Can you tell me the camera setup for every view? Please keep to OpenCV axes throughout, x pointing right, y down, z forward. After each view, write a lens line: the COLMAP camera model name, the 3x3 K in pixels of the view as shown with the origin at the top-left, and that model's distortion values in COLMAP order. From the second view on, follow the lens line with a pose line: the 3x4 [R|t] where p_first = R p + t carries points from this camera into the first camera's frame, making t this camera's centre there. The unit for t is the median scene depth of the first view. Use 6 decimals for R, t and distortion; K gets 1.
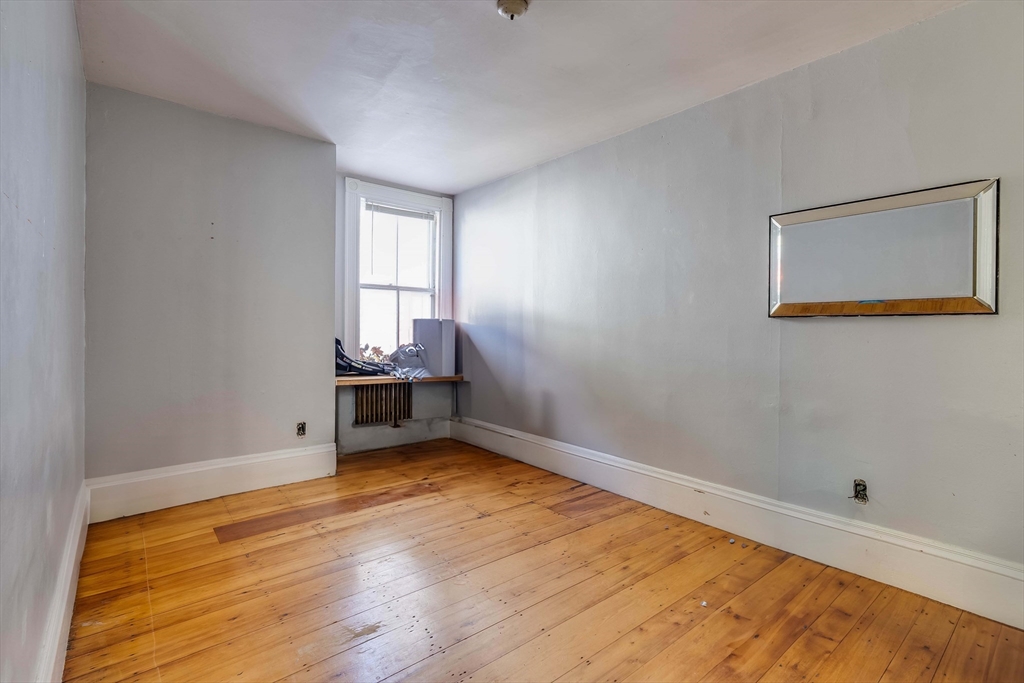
lens RADIAL K [[474.5, 0, 514.8], [0, 474.5, 336.8], [0, 0, 1]] dist [-0.005116, -0.000264]
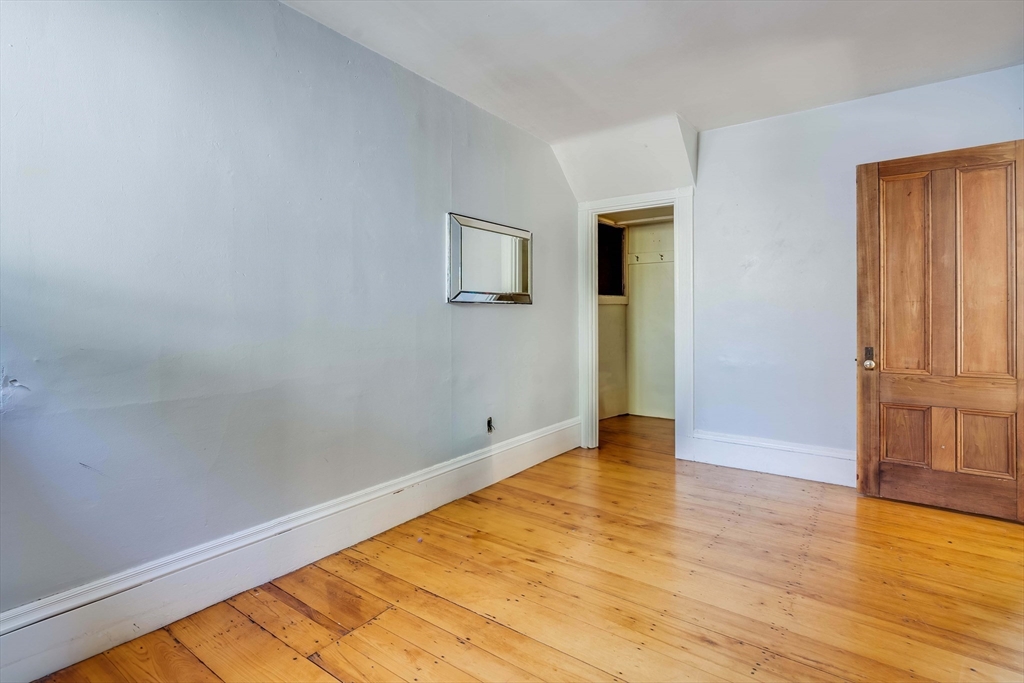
lens RADIAL K [[500.5, 0, 510.1], [0, 500.5, 314.4], [0, 0, 1]] dist [-0.000796, 0.000002]
pose [[-0.247976, -0.011893, 0.968693, -0.595818], [0.011304, 0.999821, 0.015169, -0.025400], [-0.968700, 0.014711, -0.247797, 1.037678]]
